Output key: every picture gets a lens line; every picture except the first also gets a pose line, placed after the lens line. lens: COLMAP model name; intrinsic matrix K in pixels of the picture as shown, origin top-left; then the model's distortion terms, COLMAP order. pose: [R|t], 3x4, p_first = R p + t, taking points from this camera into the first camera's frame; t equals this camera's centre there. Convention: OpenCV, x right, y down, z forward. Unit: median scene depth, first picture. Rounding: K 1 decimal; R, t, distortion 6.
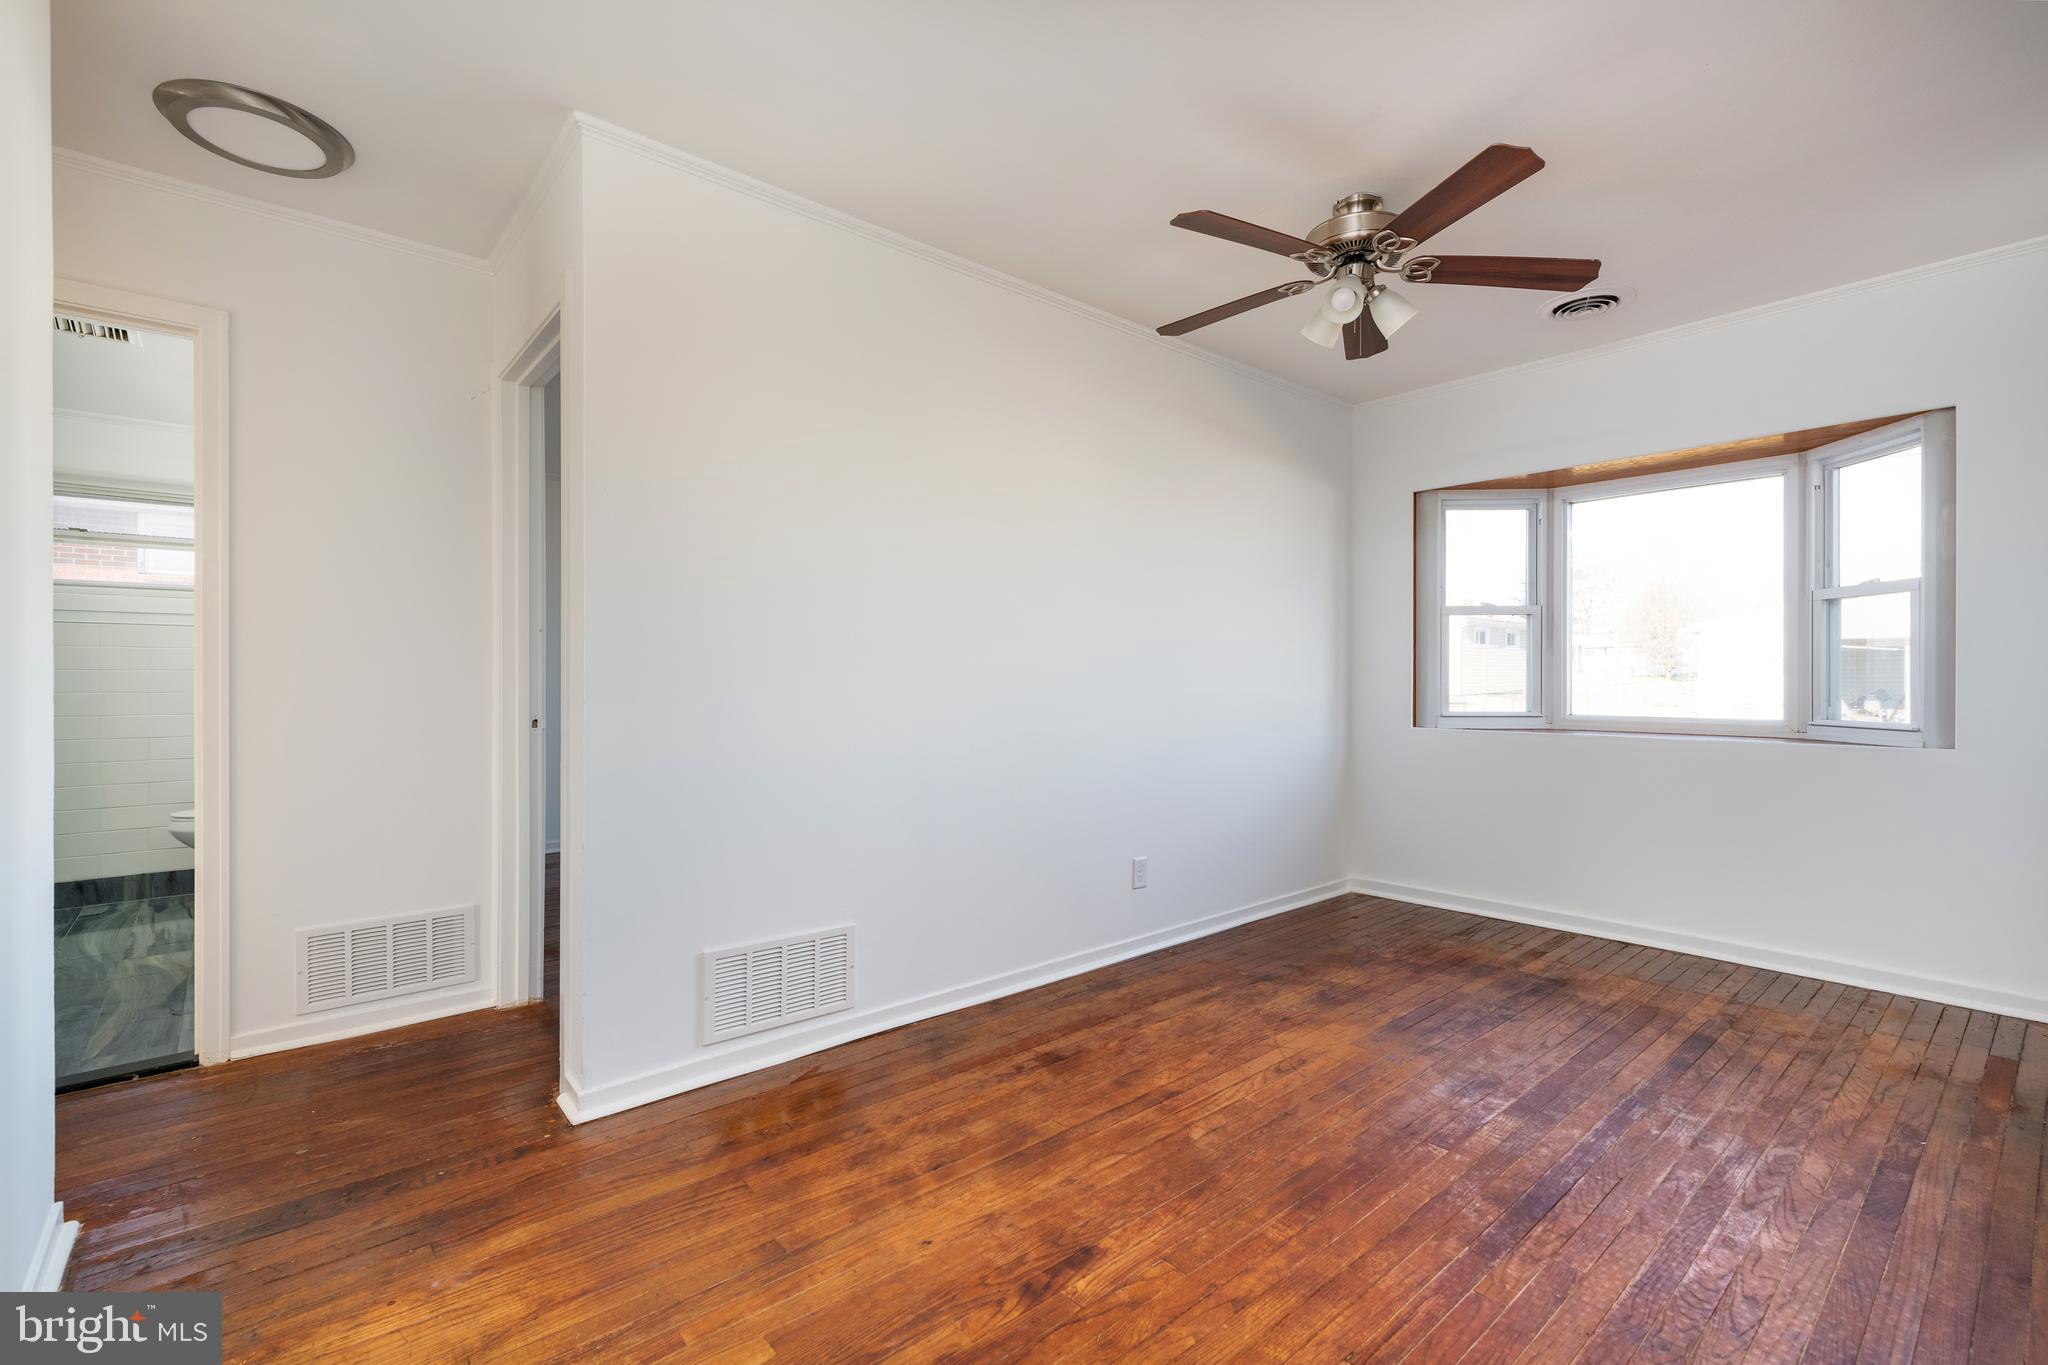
lens RADIAL K [[903.0, 0, 1012.0], [0, 903.0, 682.6], [0, 0, 1]] dist [0.005740, -0.000480]
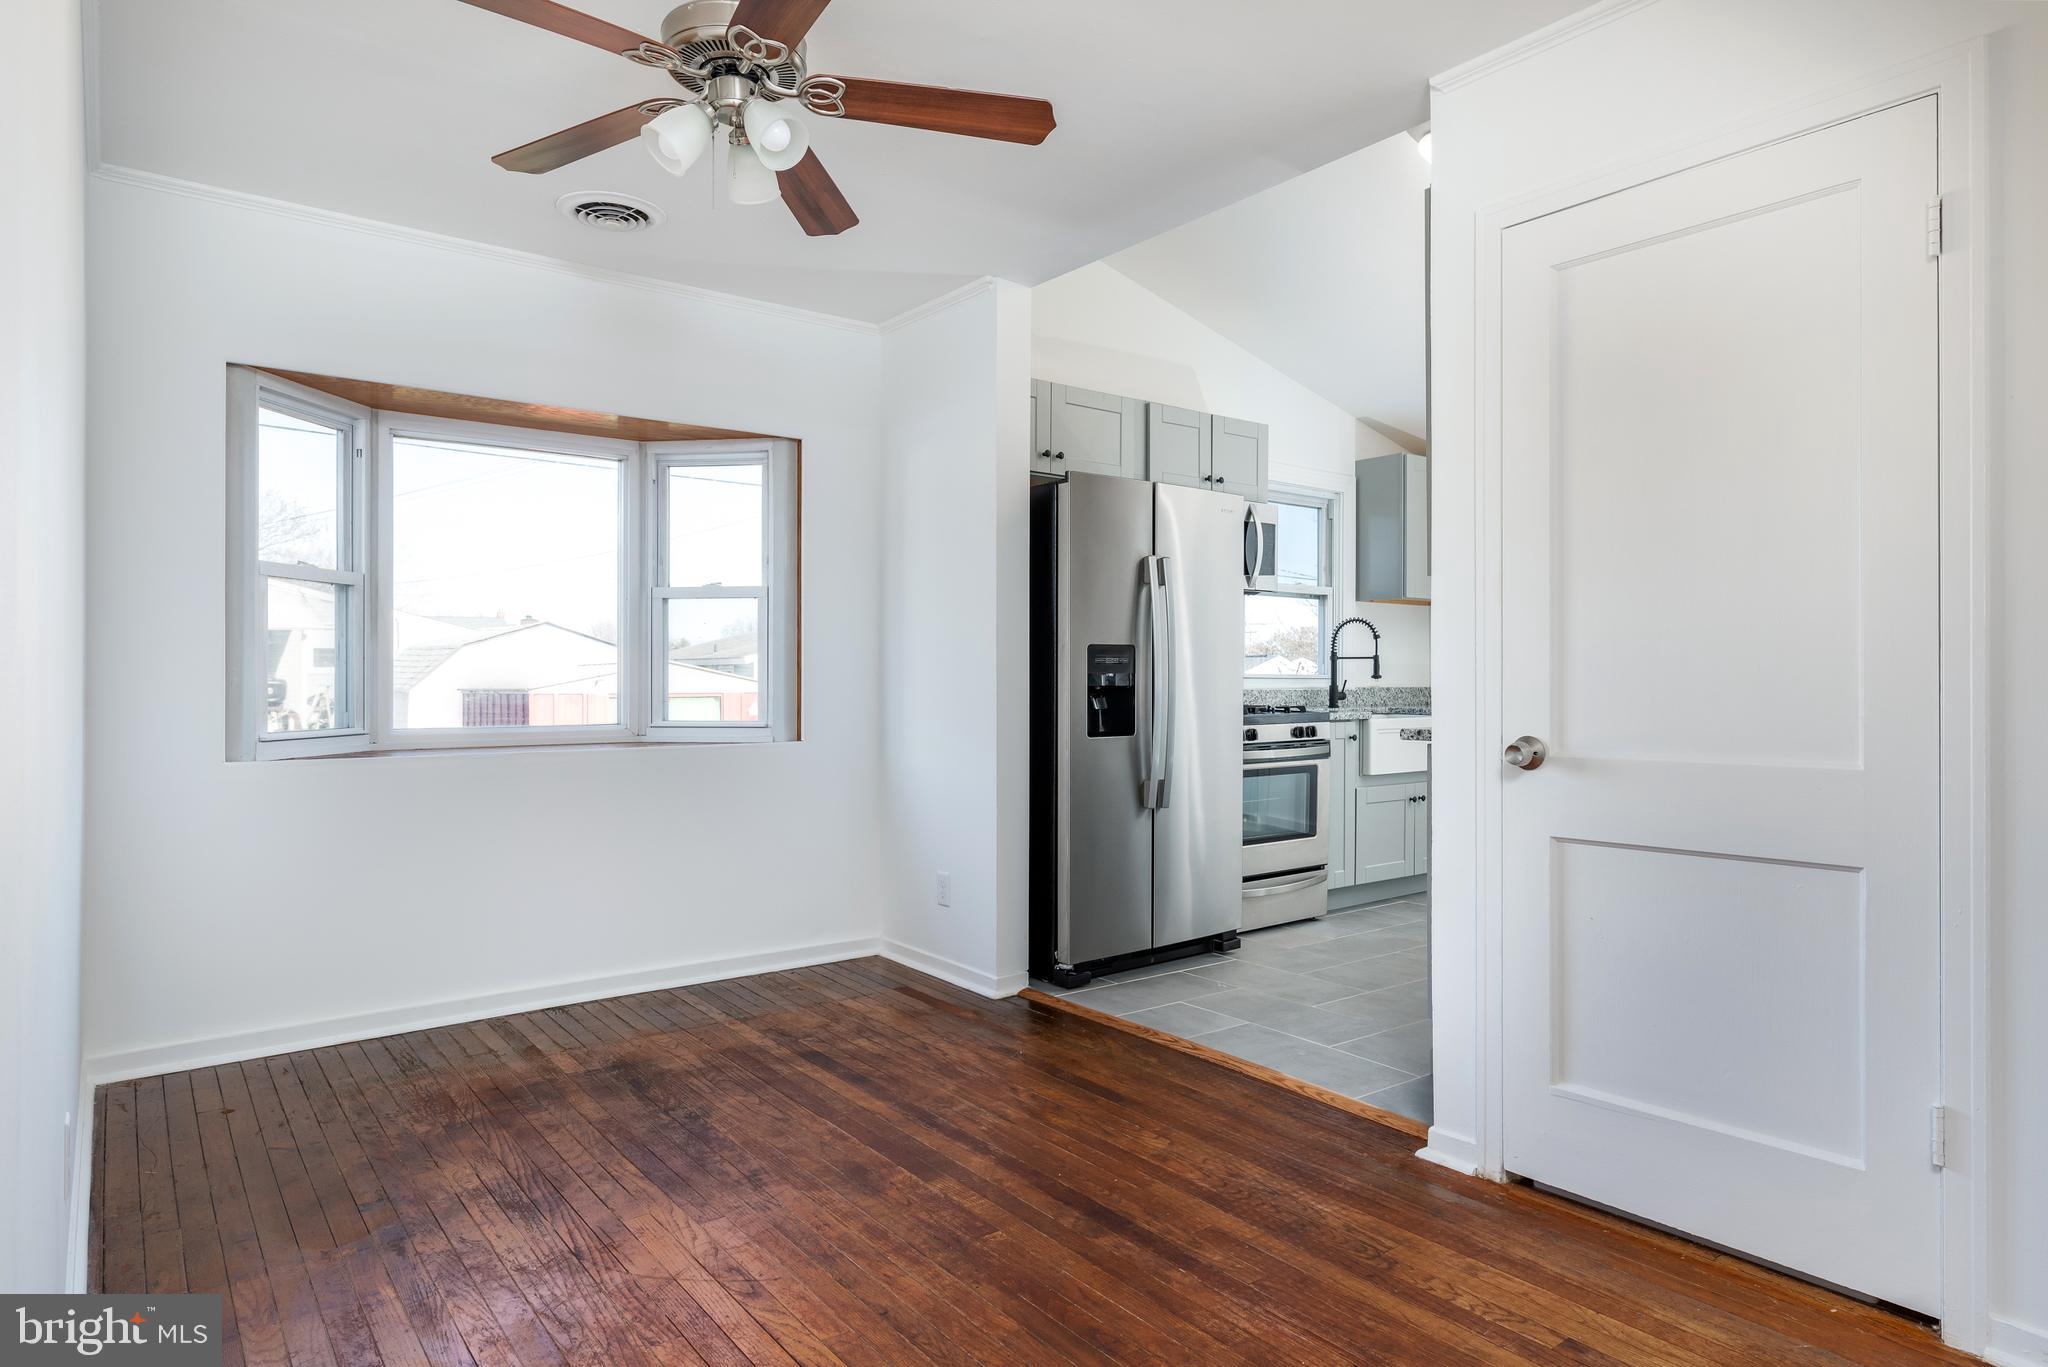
lens RADIAL K [[1225.6, 0, 1020.8], [0, 1225.6, 672.7], [0, 0, 1]] dist [0.004432, 0.000355]
pose [[0.040820, 0.004342, 0.999157, -0.473622], [0.004415, 0.999980, -0.004526, -0.004161], [-0.999157, 0.004596, 0.040800, 0.647544]]
